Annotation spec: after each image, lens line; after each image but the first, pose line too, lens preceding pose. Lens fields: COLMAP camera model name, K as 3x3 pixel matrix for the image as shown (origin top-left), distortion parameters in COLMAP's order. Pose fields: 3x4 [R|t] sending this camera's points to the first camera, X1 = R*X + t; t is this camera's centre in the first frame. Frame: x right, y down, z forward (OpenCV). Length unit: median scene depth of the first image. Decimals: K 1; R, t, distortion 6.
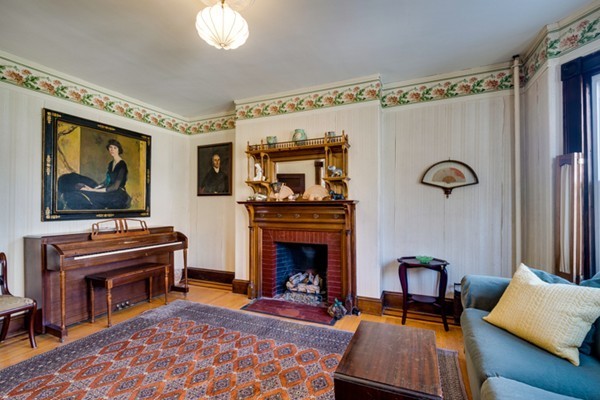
lens RADIAL K [[265.4, 0, 301.4], [0, 265.4, 203.6], [0, 0, 1]] dist [0.015184, -0.000041]
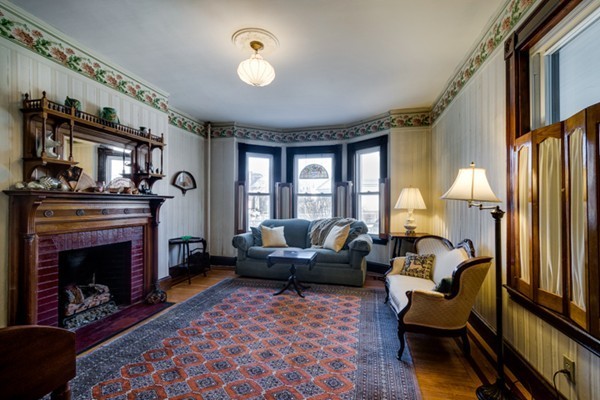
lens RADIAL K [[266.8, 0, 300.0], [0, 266.8, 200.0], [0, 0, 1]] dist [-0.000785, -0.000134]
pose [[-0.172994, 0.016471, 0.984785, -1.056189], [-0.015275, 0.999695, -0.019403, 0.019978], [-0.984804, -0.018400, -0.172689, 0.627304]]
